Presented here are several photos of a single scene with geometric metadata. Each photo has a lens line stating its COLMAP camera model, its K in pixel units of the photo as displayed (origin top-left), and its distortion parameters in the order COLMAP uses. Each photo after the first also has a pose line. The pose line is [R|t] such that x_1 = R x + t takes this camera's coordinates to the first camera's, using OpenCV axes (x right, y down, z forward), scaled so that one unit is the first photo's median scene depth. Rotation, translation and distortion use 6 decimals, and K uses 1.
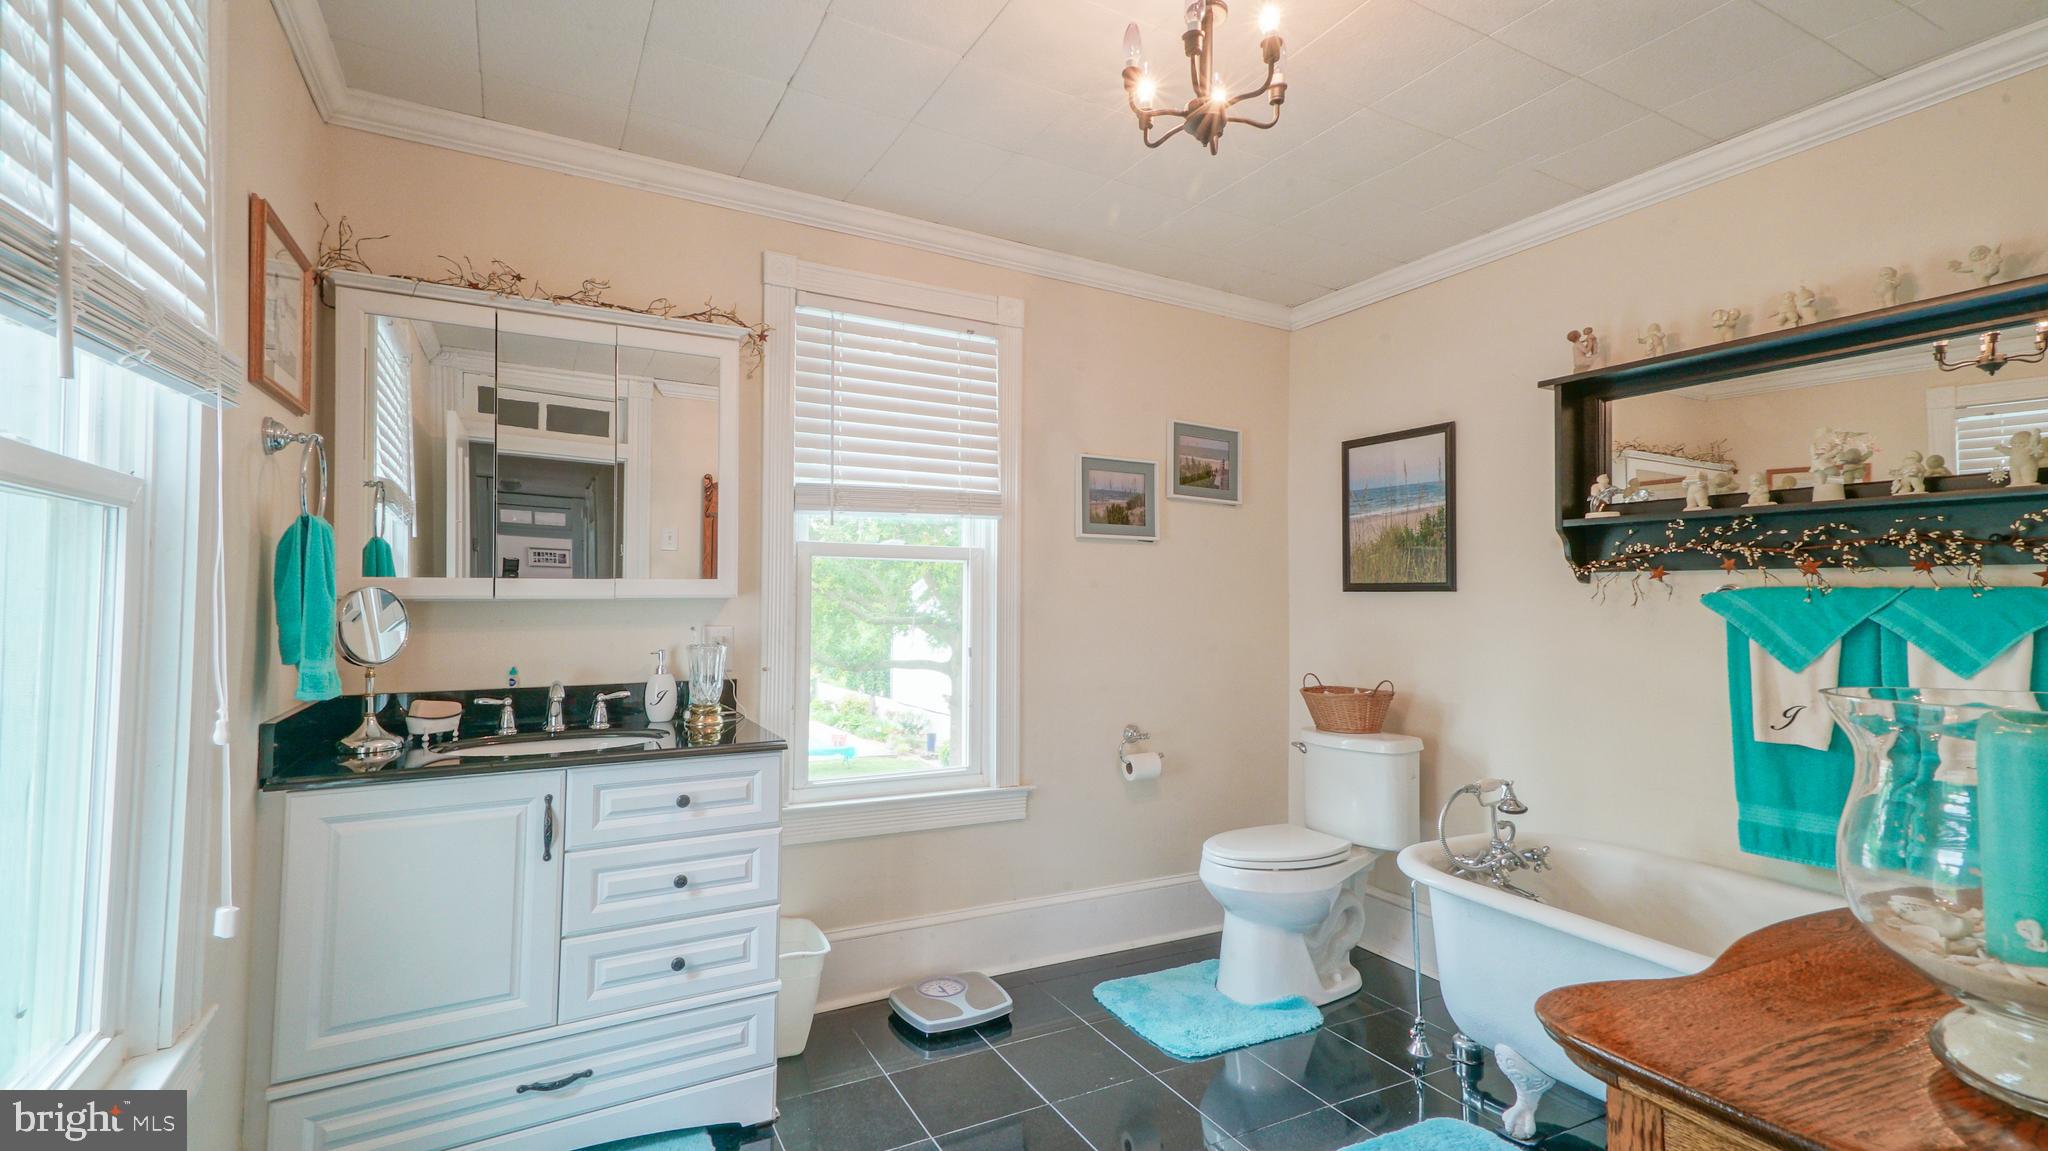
lens RADIAL K [[929.9, 0, 1013.3], [0, 929.9, 564.0], [0, 0, 1]] dist [0.045208, -0.002215]
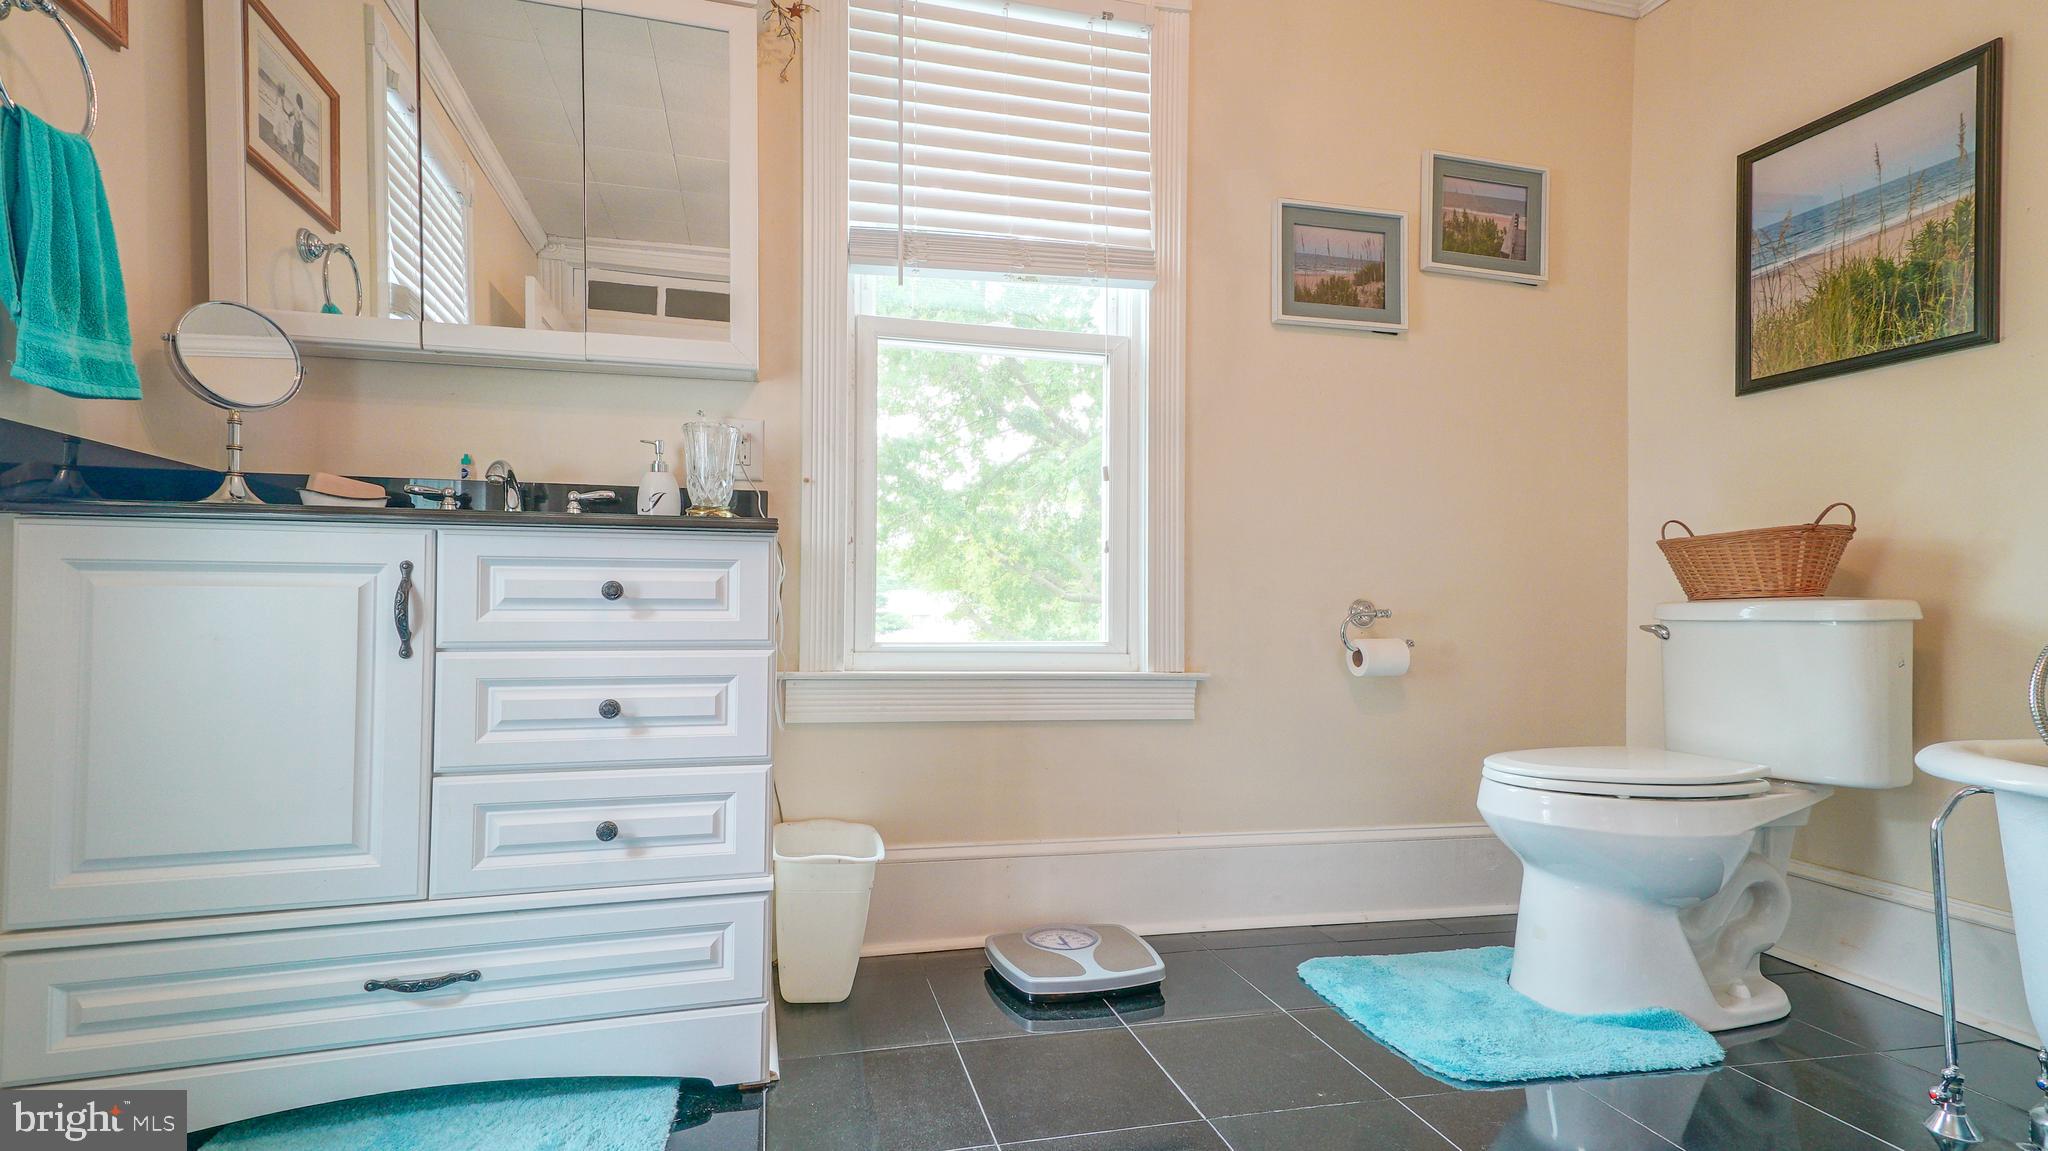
lens RADIAL K [[929.9, 0, 988.1], [0, 929.9, 621.1], [0, 0, 1]] dist [0.045208, -0.002215]
pose [[0.963227, -0.011347, -0.268448, 0.056011], [0.020640, 0.999281, 0.031818, 0.187943], [0.267894, -0.036189, 0.962769, 0.319413]]
